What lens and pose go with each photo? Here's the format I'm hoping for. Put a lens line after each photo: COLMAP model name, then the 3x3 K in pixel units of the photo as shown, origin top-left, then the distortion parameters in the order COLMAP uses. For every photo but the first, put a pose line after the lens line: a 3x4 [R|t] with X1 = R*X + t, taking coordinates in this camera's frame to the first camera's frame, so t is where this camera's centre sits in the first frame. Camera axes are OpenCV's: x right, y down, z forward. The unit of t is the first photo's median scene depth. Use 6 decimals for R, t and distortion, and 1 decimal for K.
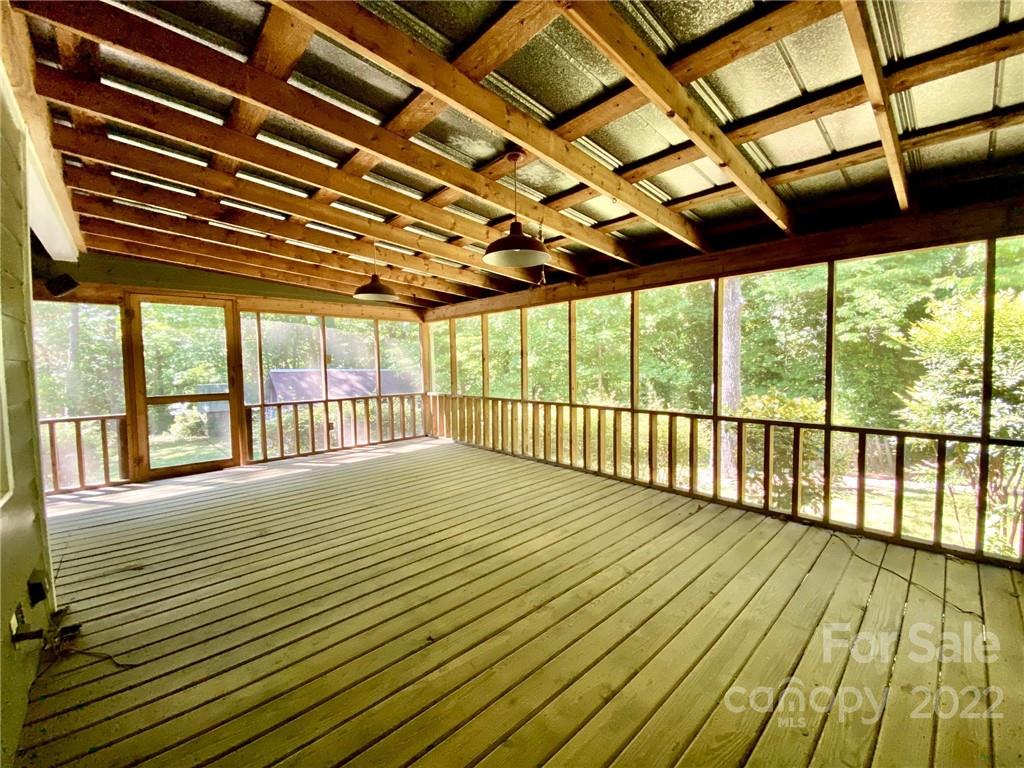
lens RADIAL K [[426.4, 0, 514.7], [0, 426.4, 386.6], [0, 0, 1]] dist [0.011785, -0.002231]
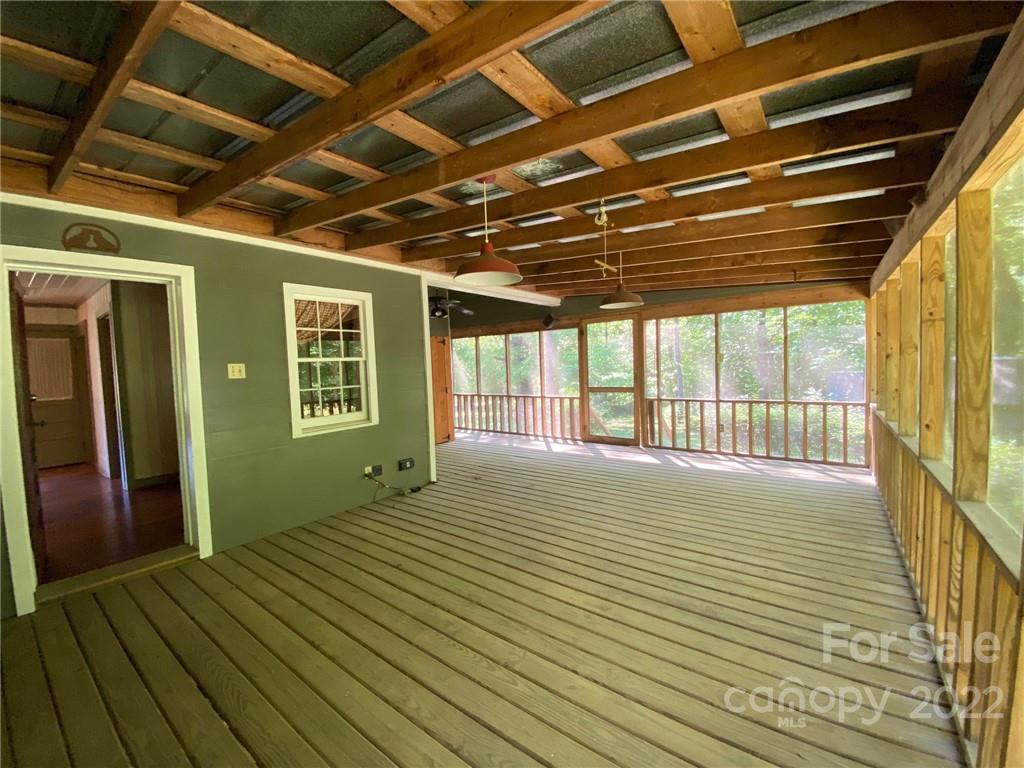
lens RADIAL K [[426.4, 0, 513.6], [0, 426.4, 380.8], [0, 0, 1]] dist [0.011785, -0.002231]
pose [[0.143367, 0.056953, -0.988029, 0.810794], [-0.026725, 0.998201, 0.053662, -0.095090], [0.989309, 0.018711, 0.144631, 0.719511]]
